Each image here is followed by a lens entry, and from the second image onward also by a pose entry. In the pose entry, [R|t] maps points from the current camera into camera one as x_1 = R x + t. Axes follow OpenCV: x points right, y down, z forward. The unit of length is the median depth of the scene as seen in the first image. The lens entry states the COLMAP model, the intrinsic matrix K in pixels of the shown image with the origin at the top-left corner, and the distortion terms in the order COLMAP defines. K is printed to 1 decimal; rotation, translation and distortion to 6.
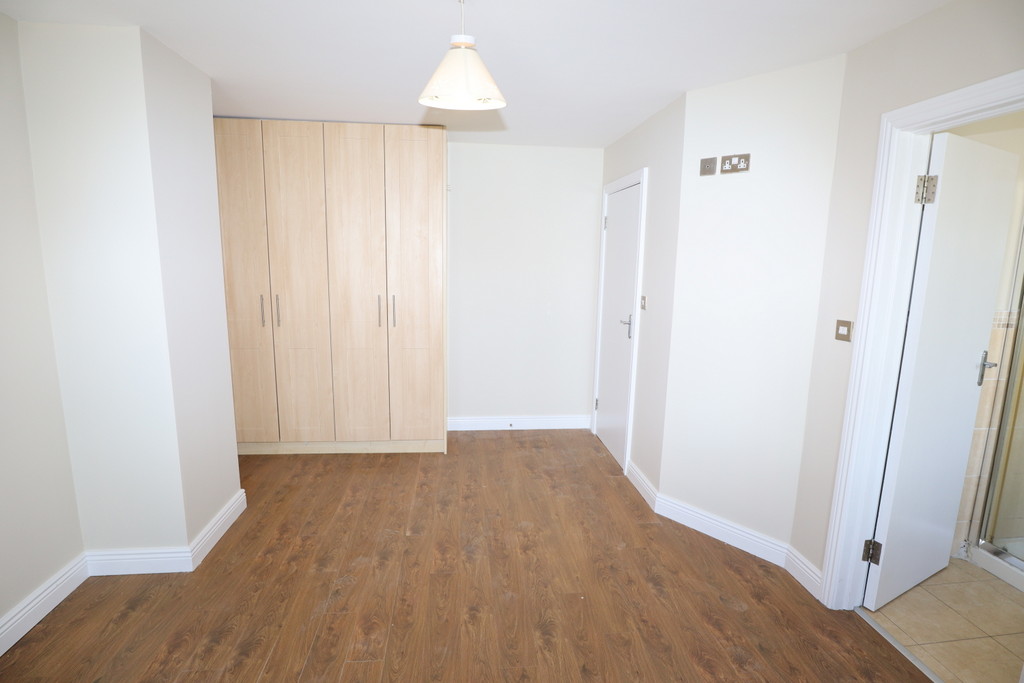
lens RADIAL K [[519.0, 0, 513.2], [0, 519.0, 340.6], [0, 0, 1]] dist [-0.049693, 0.014804]
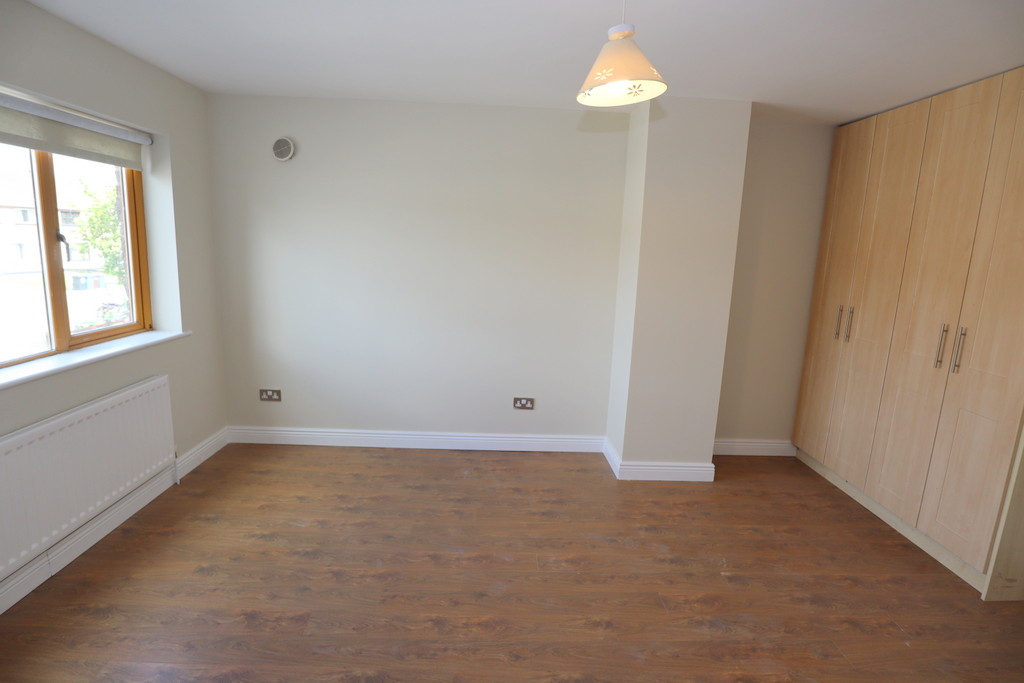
lens RADIAL K [[519.0, 0, 513.2], [0, 519.0, 340.6], [0, 0, 1]] dist [-0.049693, 0.014804]
pose [[-0.088424, 0.157952, -0.983480, 0.651030], [-0.205923, 0.963119, 0.173196, -0.086579], [0.974565, 0.217836, -0.052637, 0.641669]]
